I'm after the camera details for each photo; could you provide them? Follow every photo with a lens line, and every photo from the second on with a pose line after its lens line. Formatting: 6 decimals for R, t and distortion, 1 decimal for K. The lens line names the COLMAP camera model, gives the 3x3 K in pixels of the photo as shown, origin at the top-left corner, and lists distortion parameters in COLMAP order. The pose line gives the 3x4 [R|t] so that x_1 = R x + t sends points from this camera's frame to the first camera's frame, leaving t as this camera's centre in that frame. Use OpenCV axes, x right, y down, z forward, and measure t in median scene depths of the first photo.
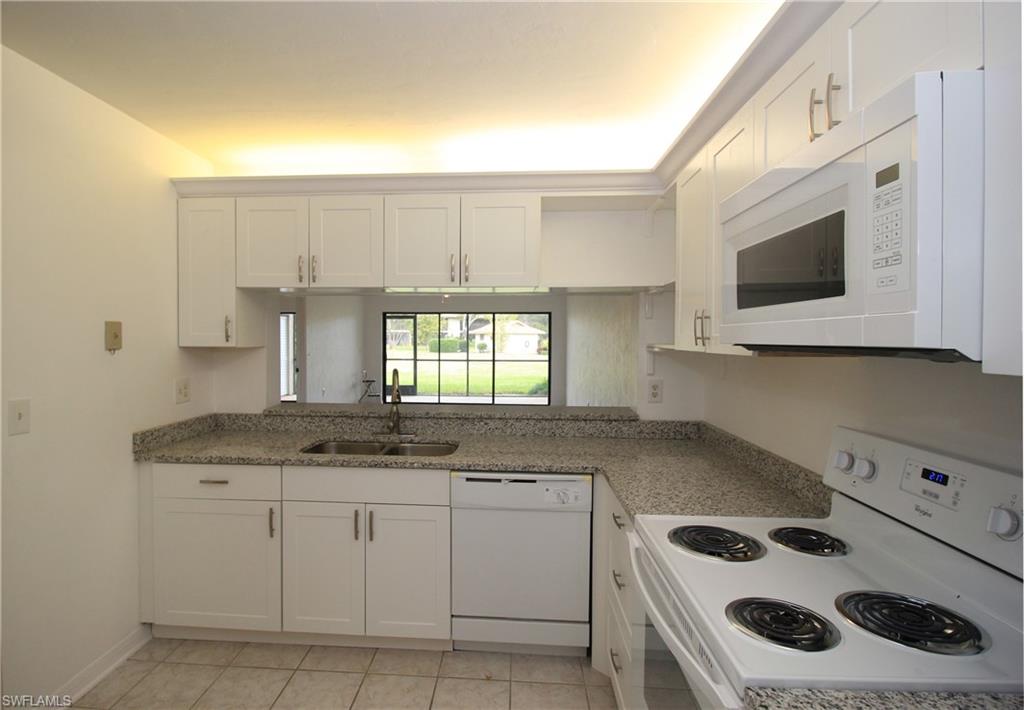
lens RADIAL K [[517.1, 0, 508.4], [0, 517.1, 349.2], [0, 0, 1]] dist [-0.000387, -0.000139]
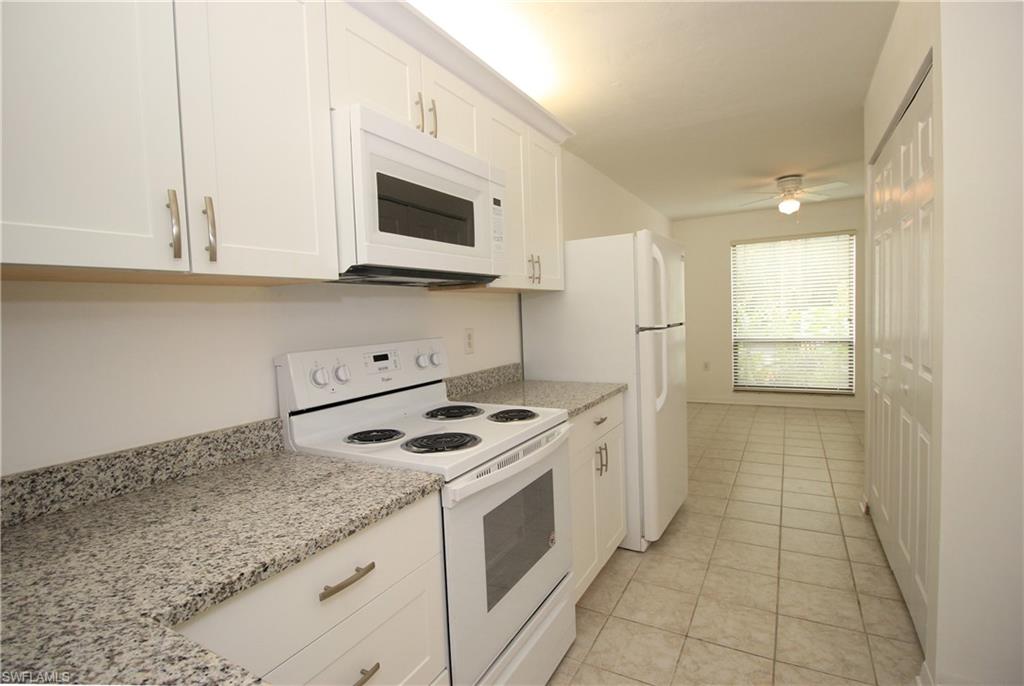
lens RADIAL K [[494.1, 0, 505.3], [0, 494.1, 339.2], [0, 0, 1]] dist [-0.016721, -0.001826]
pose [[-0.877546, 0.000150, 0.479493, -0.215938], [0.040236, 0.996496, 0.073326, 0.070057], [-0.477802, 0.083640, -0.874477, 1.713999]]
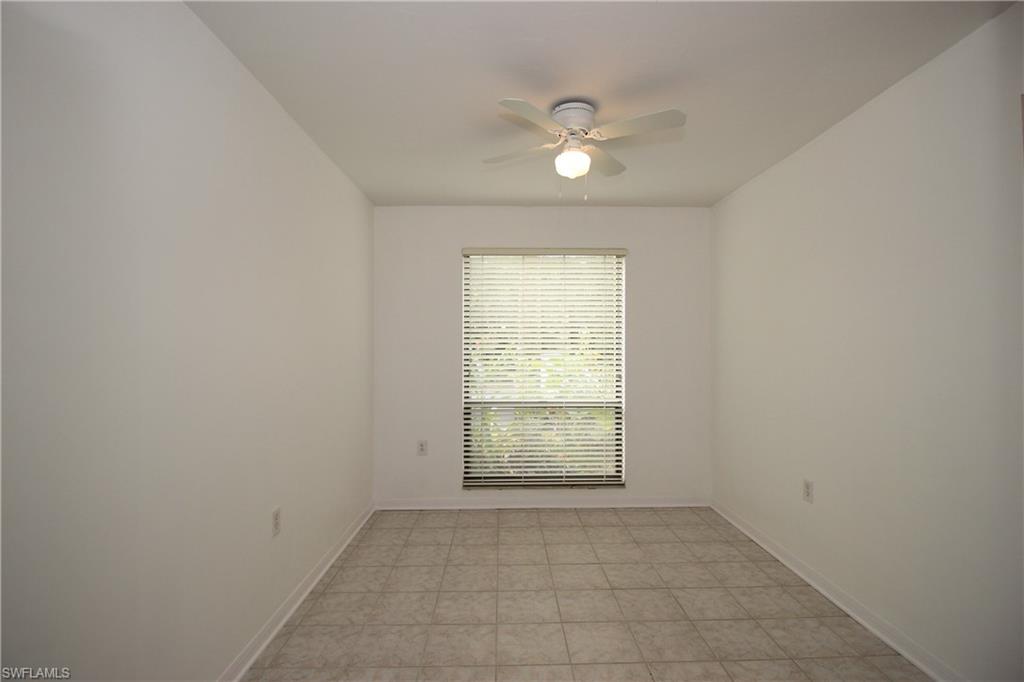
lens RADIAL K [[494.1, 0, 510.4], [0, 494.1, 343.8], [0, 0, 1]] dist [-0.016721, -0.001826]
pose [[-0.999048, -0.009943, -0.042485, -0.151168], [-0.010453, 0.999876, 0.011800, 0.083372], [0.042362, 0.012233, -0.999027, 0.980294]]
